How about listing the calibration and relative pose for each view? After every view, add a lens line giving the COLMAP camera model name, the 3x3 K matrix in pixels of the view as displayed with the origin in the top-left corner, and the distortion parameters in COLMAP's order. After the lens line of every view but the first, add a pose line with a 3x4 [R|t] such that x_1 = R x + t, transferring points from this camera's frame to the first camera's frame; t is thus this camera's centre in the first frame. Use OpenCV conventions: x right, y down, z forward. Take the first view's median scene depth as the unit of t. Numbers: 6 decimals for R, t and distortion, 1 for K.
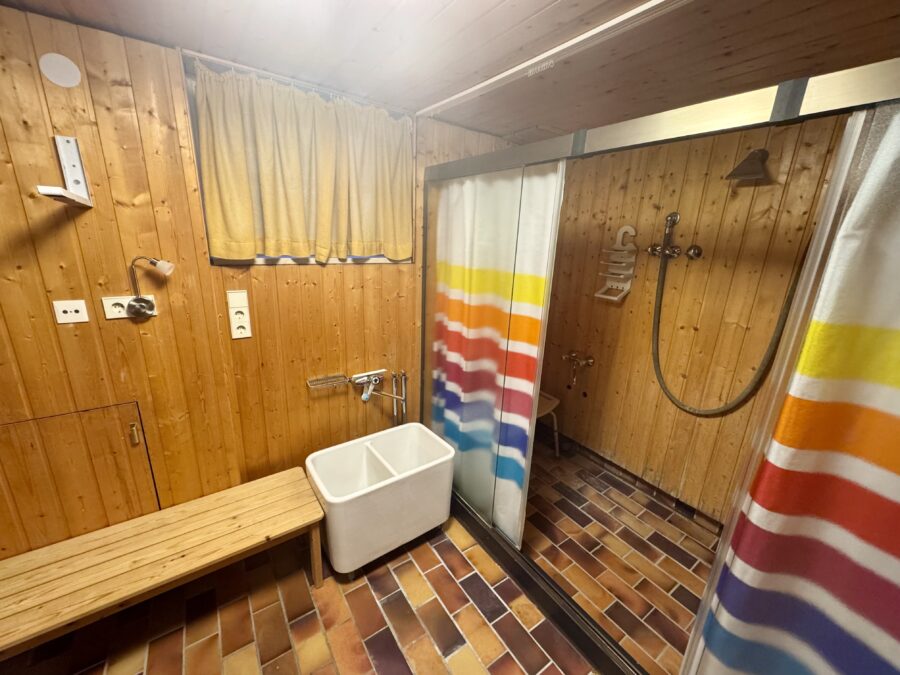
lens RADIAL K [[359.8, 0, 450.6], [0, 359.8, 337.5], [0, 0, 1]] dist [-0.000480, -0.000324]
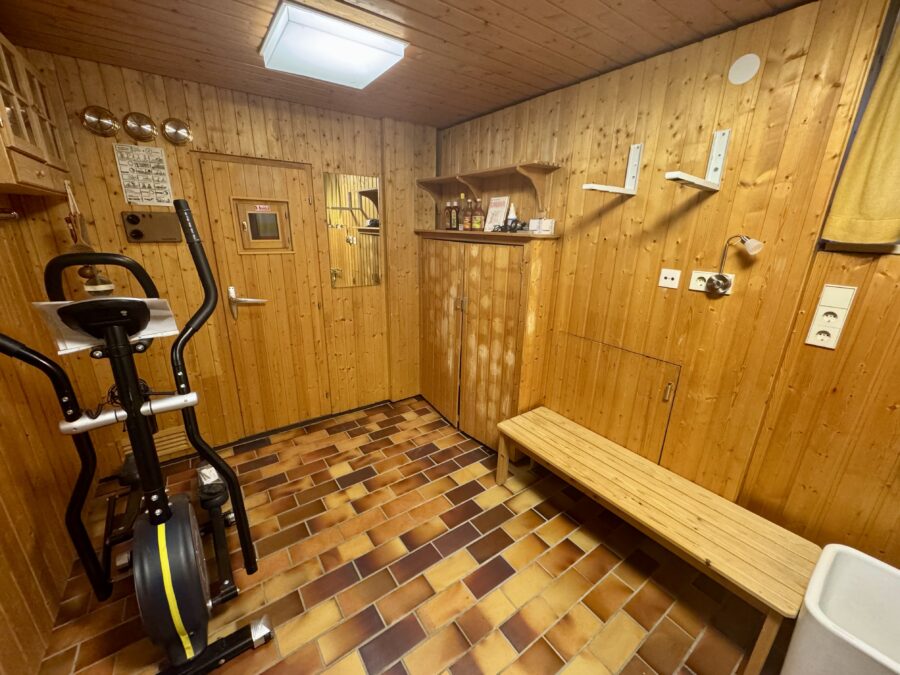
lens RADIAL K [[359.8, 0, 450.9], [0, 359.8, 338.3], [0, 0, 1]] dist [-0.000480, -0.000324]
pose [[0.009936, 0.262673, -0.964834, 0.181649], [-0.290495, 0.924026, 0.248571, 0.026964], [0.956825, 0.277810, 0.085486, 0.191320]]
